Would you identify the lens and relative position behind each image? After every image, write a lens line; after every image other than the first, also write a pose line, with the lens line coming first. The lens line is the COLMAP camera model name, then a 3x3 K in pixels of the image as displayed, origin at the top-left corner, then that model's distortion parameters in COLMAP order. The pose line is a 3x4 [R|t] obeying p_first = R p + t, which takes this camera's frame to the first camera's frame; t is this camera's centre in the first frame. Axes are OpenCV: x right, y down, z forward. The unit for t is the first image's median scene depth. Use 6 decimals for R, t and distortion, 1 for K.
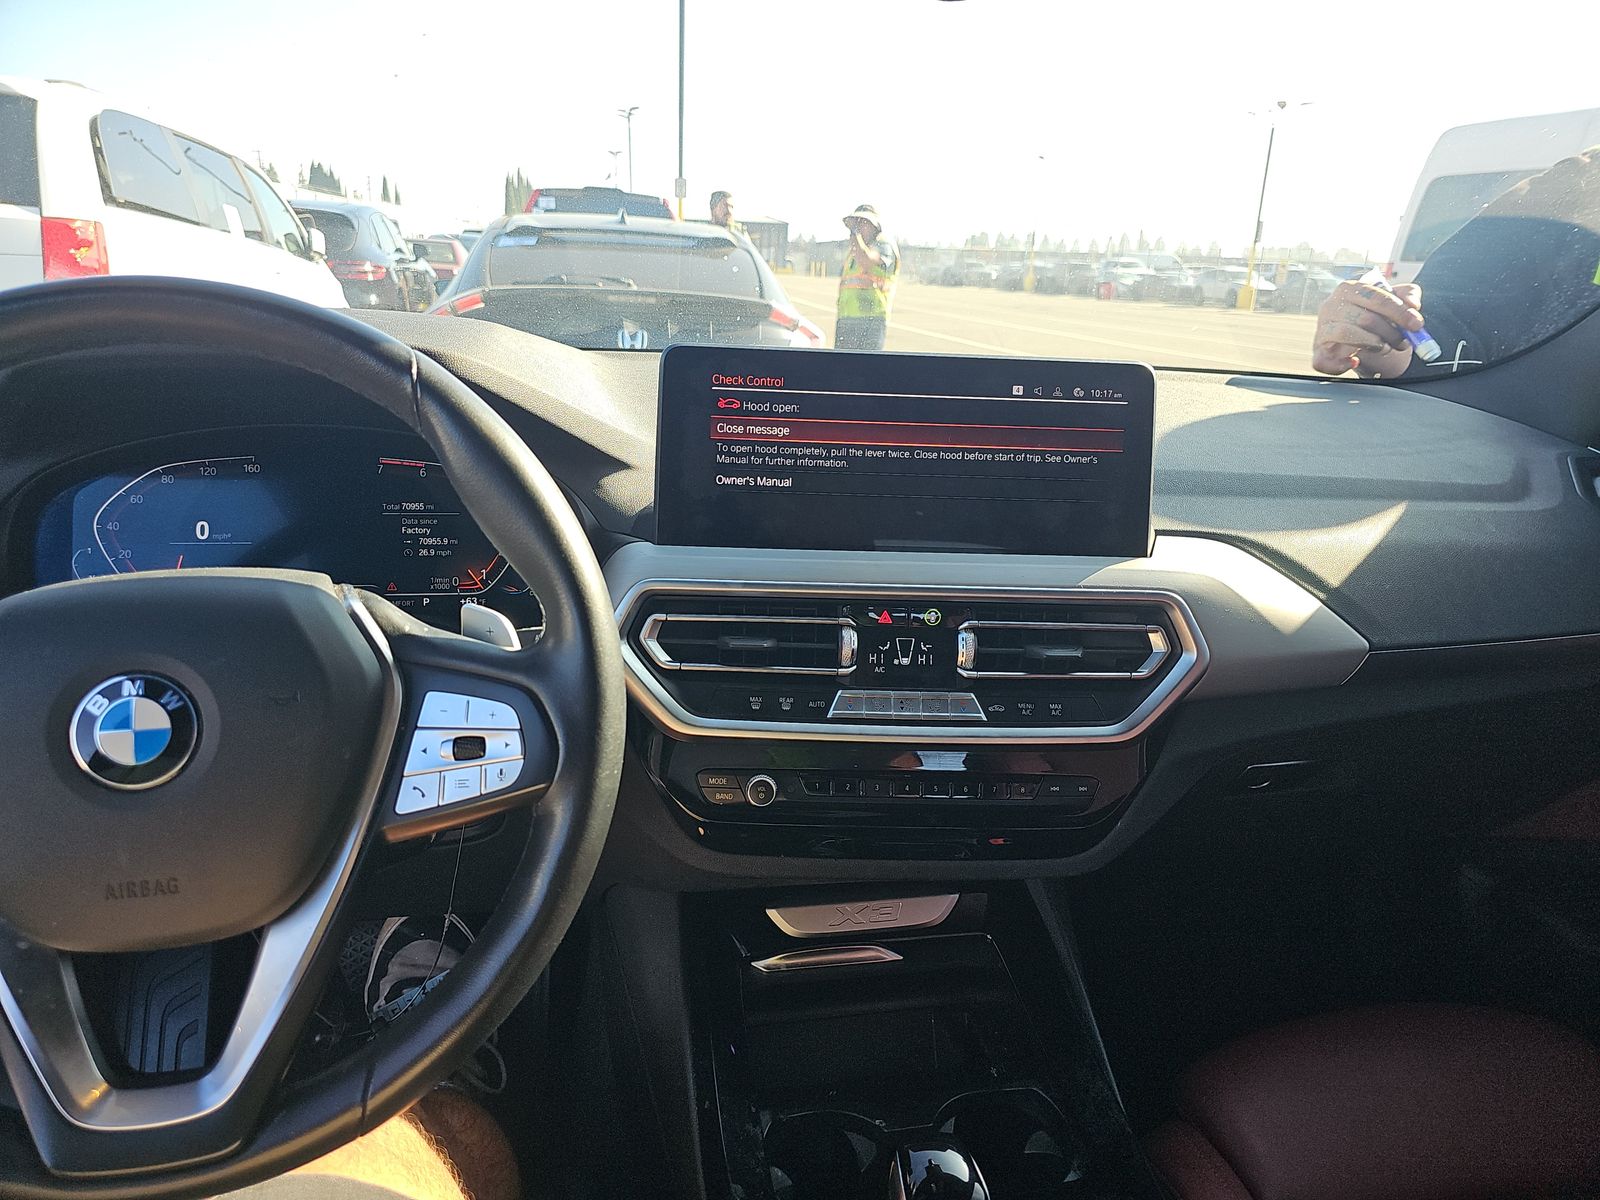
lens RADIAL K [[1005.7, 0, 800.0], [0, 1005.7, 600.0], [0, 0, 1]] dist [0.062084, -0.080580]
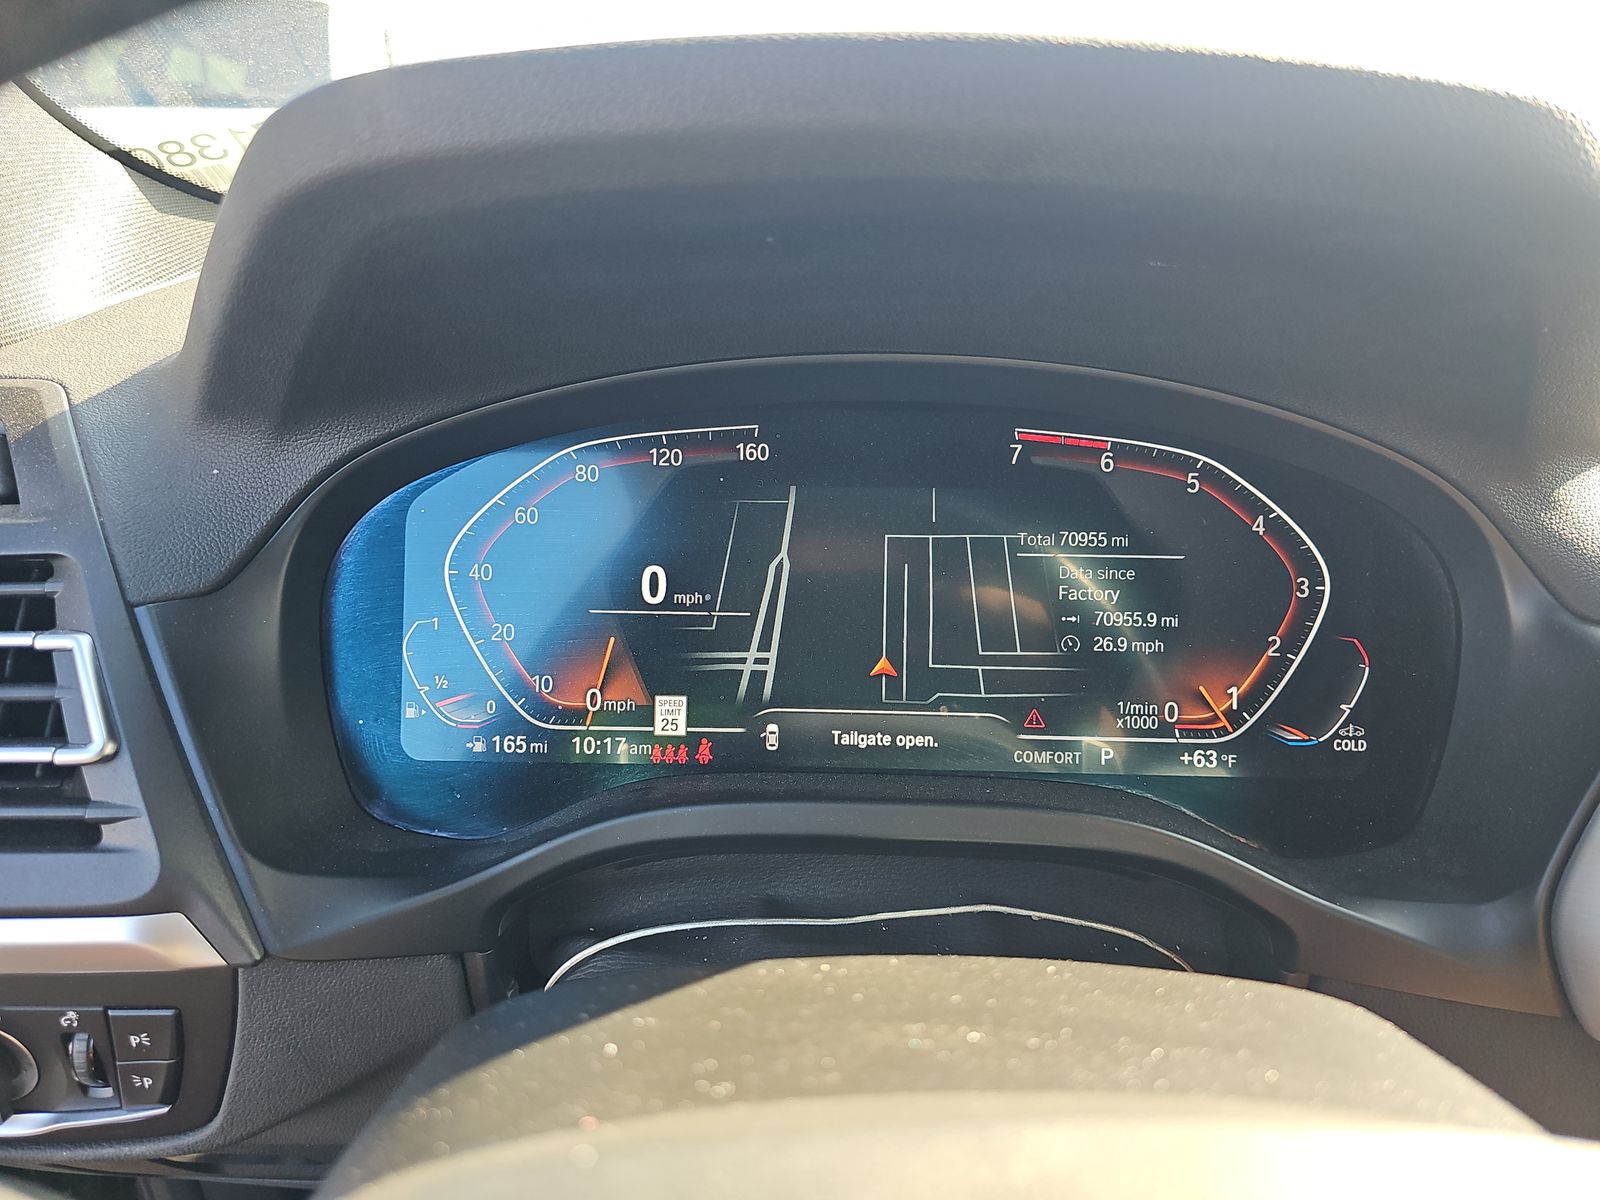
lens RADIAL K [[1063.0, 0, 800.0], [0, 1063.0, 600.0], [0, 0, 1]] dist [0.031327, -0.036919]
pose [[0.978641, 0.046804, -0.200178, -0.425893], [-0.032726, 0.996790, 0.073066, -0.099919], [0.202955, -0.064955, 0.977031, 0.539377]]
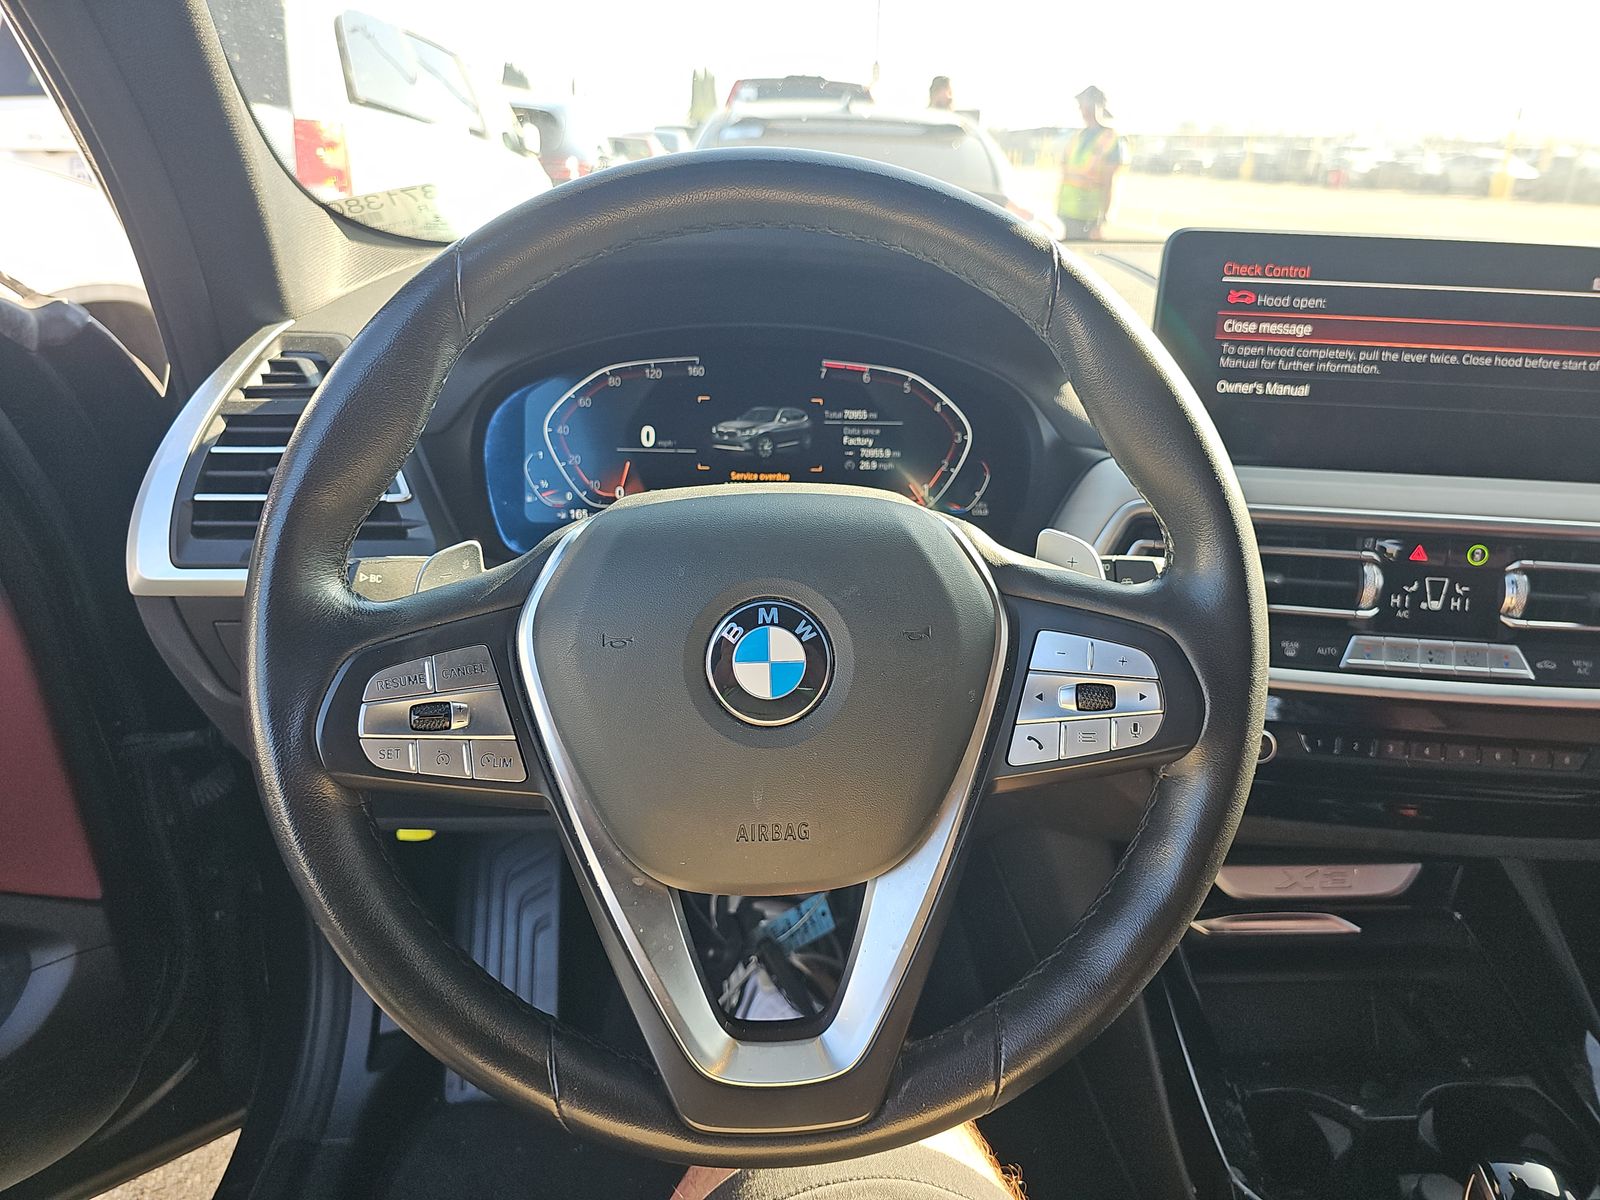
lens RADIAL K [[1005.7, 0, 800.0], [0, 1005.7, 600.0], [0, 0, 1]] dist [0.062084, -0.080580]
pose [[0.989182, 0.042217, -0.140489, -0.307654], [-0.029447, 0.995345, 0.091763, -0.006913], [0.143709, -0.086633, 0.985821, 0.071943]]
